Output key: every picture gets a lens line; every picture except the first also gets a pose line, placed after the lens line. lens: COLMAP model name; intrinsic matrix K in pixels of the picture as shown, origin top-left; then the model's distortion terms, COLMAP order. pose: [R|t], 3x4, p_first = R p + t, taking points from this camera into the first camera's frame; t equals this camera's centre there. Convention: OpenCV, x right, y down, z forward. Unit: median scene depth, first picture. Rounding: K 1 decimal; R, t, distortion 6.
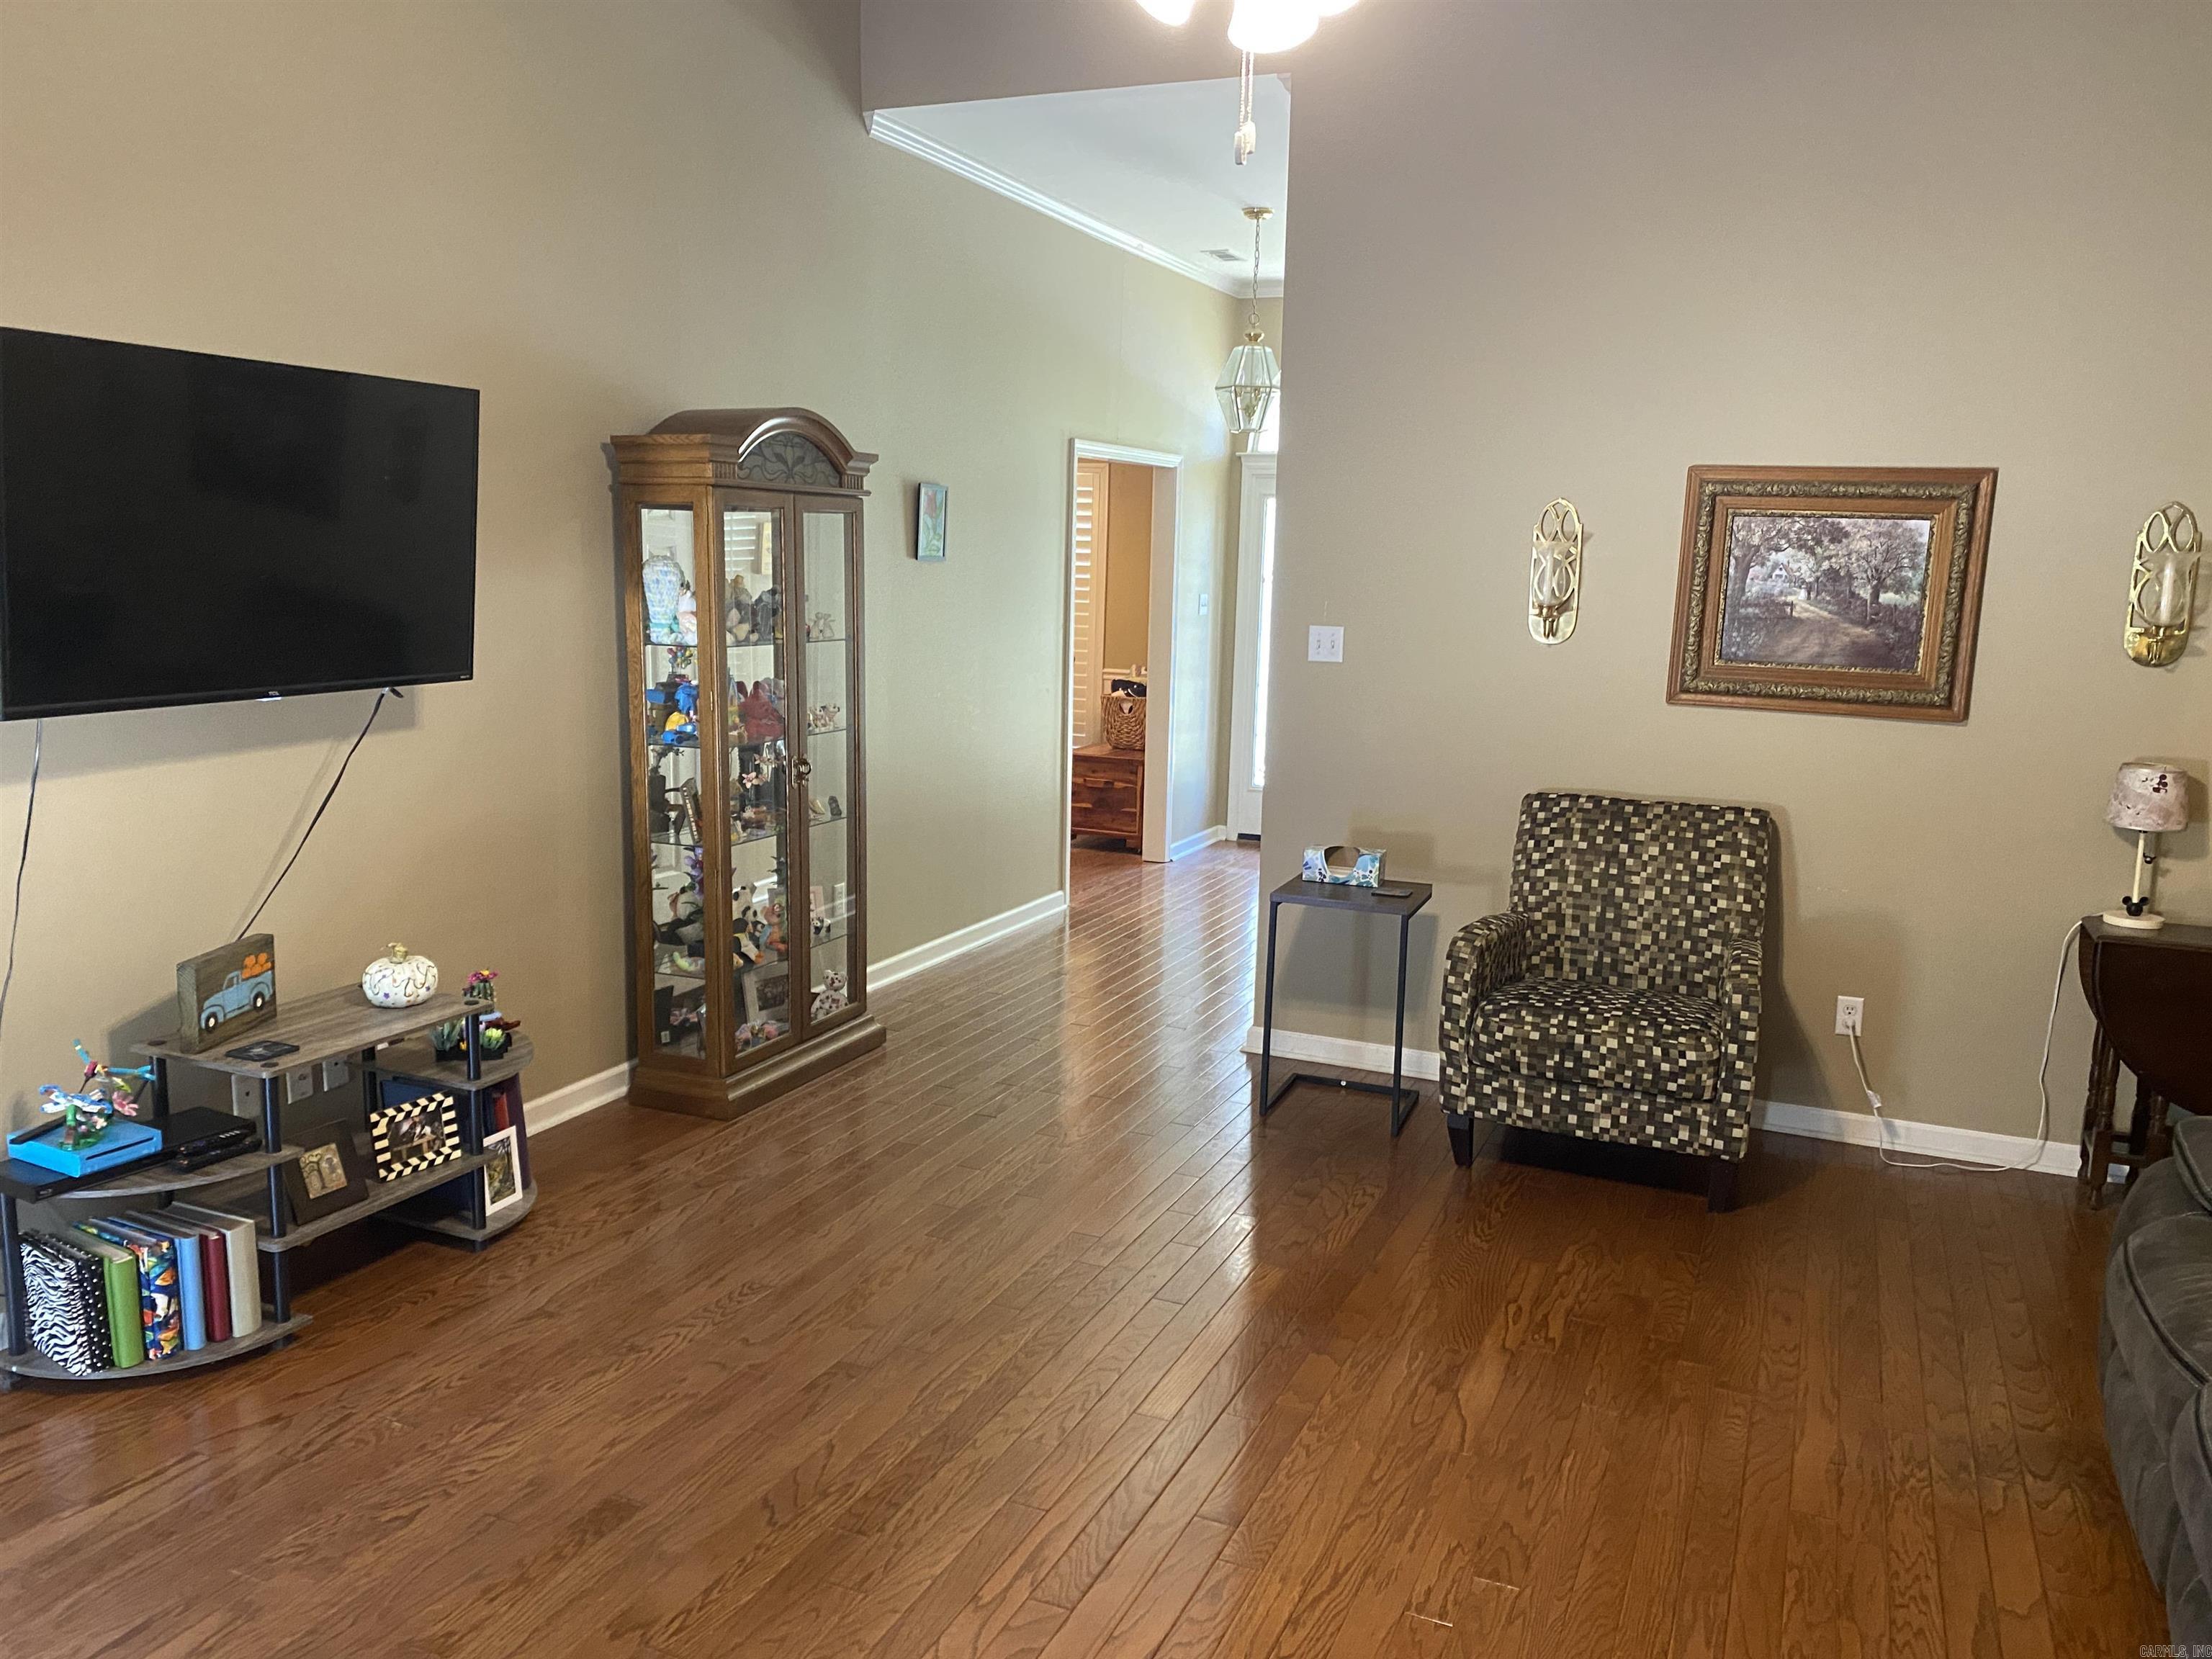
lens RADIAL K [[1679.3, 0, 1103.9], [0, 1679.3, 832.0], [0, 0, 1]] dist [0.025404, -0.031750]
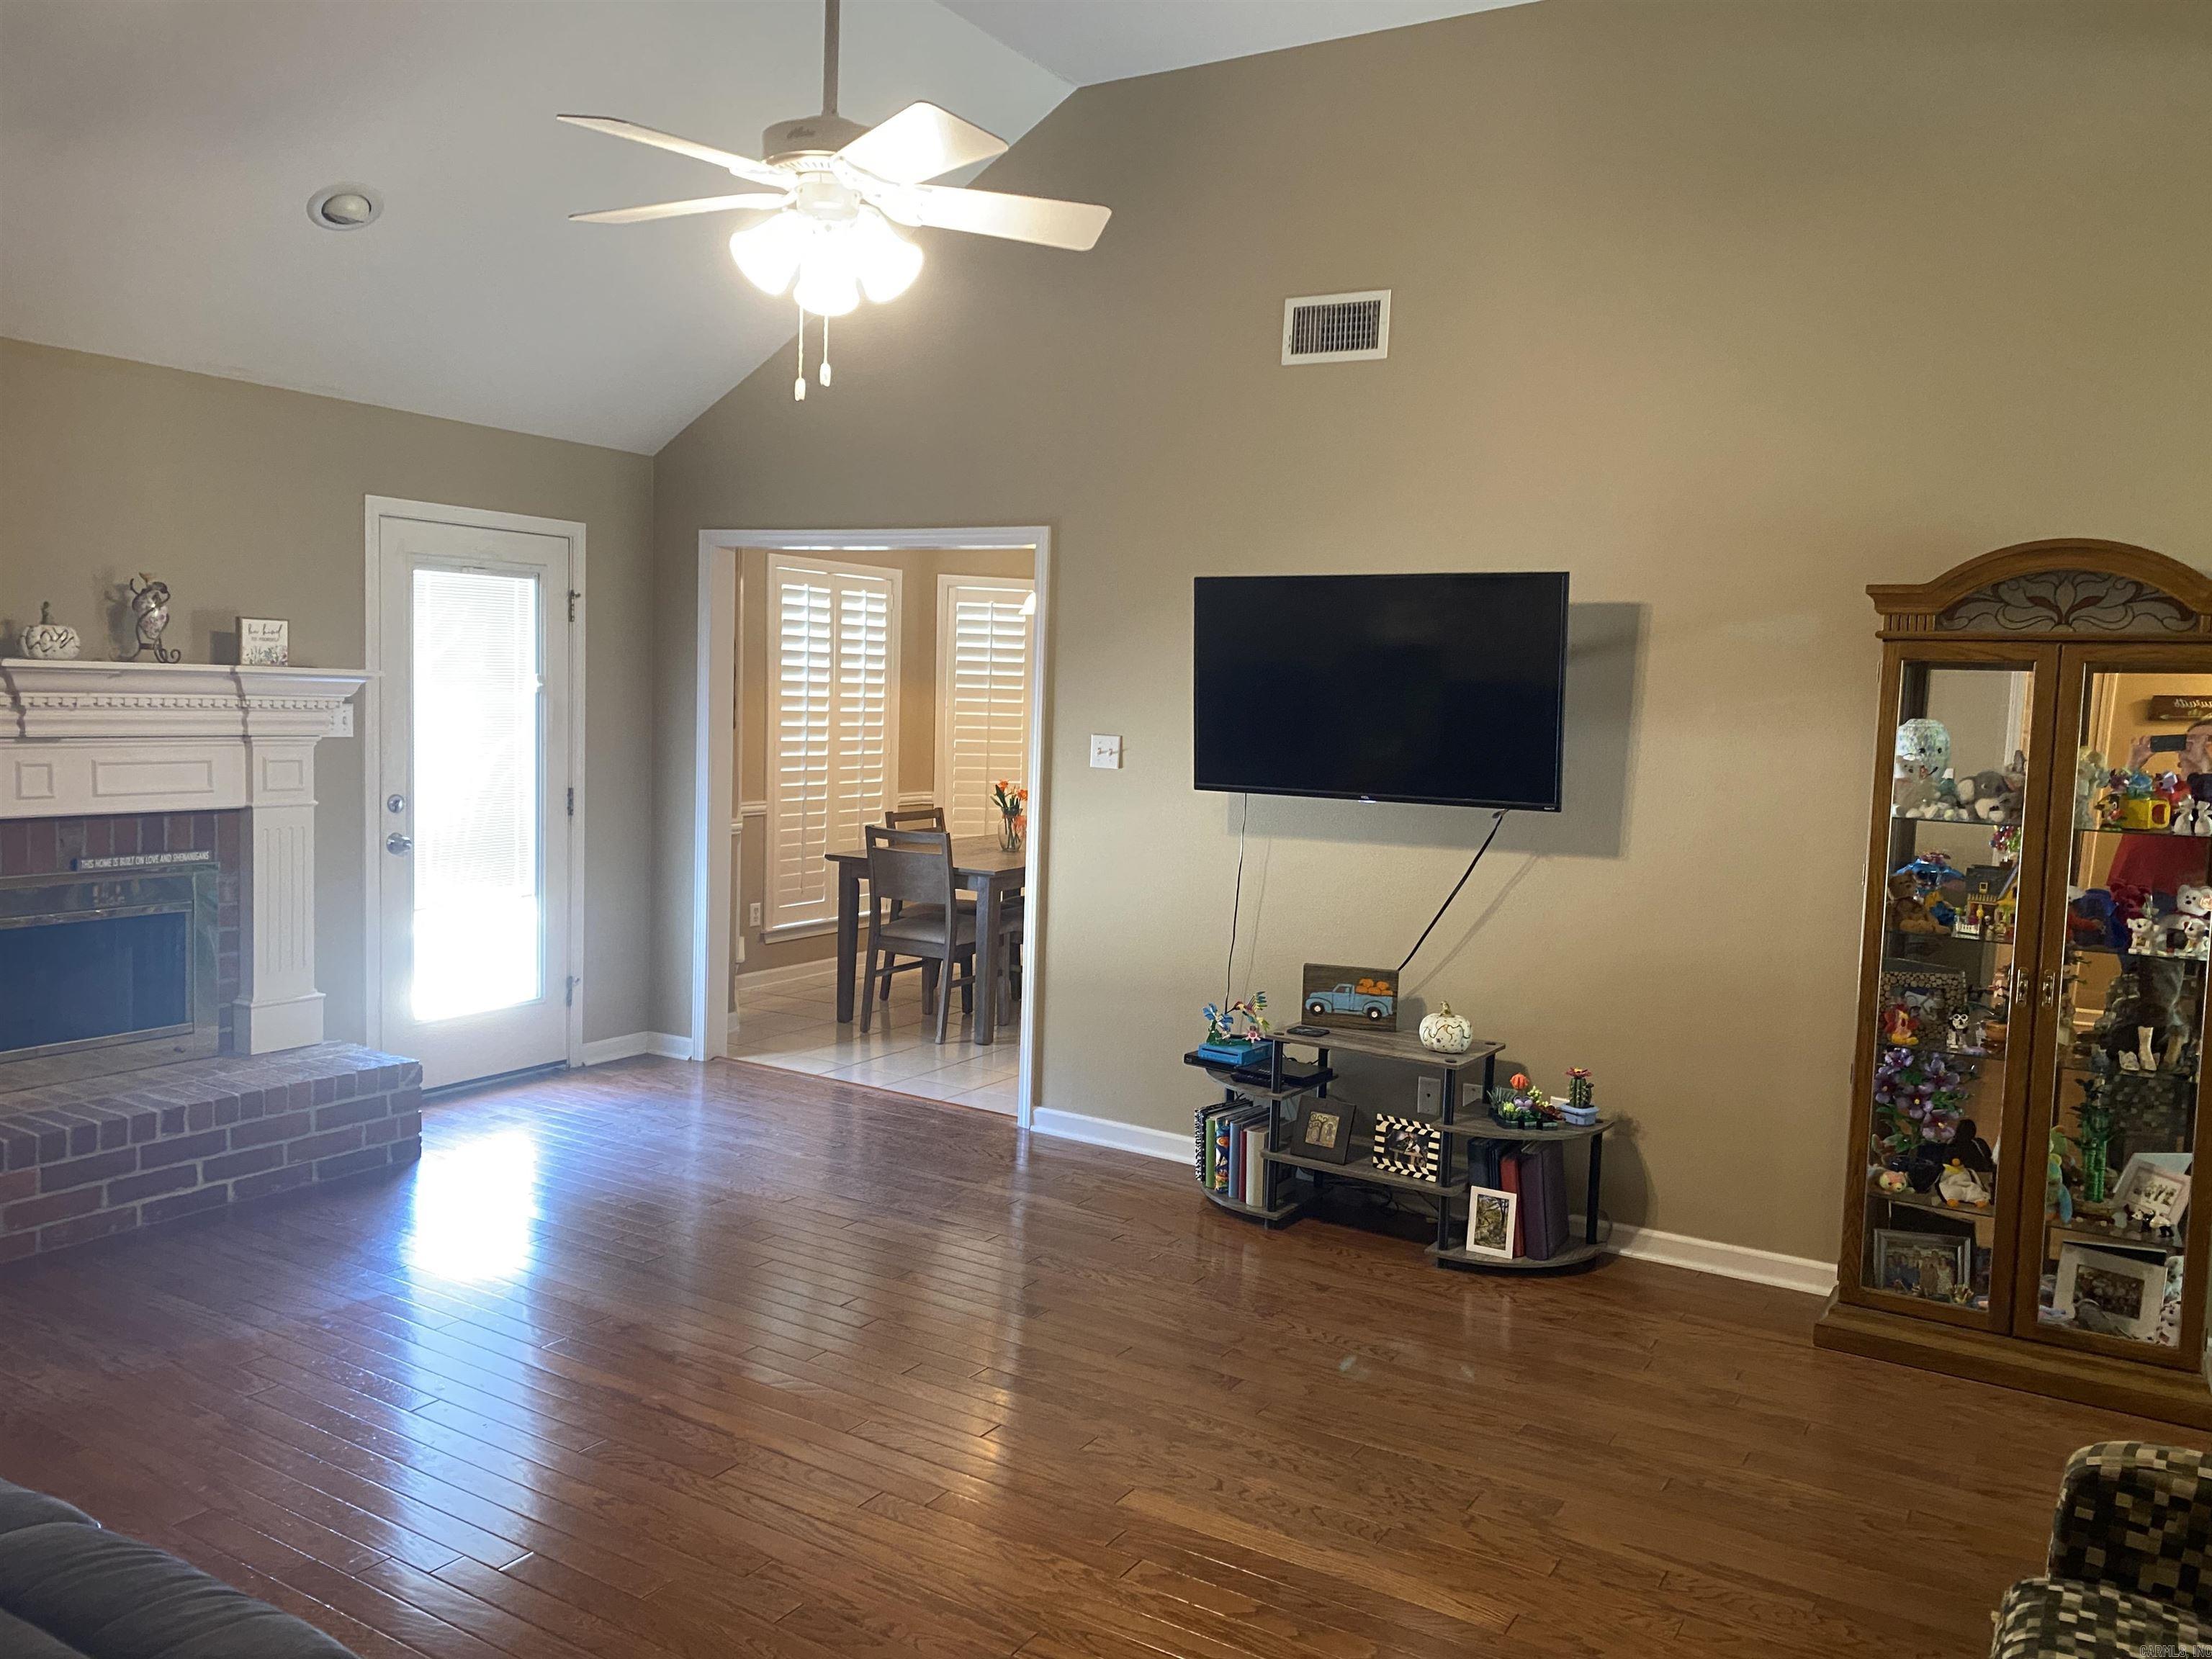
lens RADIAL K [[1679.3, 0, 1101.5], [0, 1679.3, 826.4], [0, 0, 1]] dist [0.025404, -0.031750]
pose [[-0.146212, 0.053878, -0.987785, 0.905992], [-0.198441, 0.976622, 0.082643, -0.123025], [0.969146, 0.208100, -0.132102, 0.908418]]
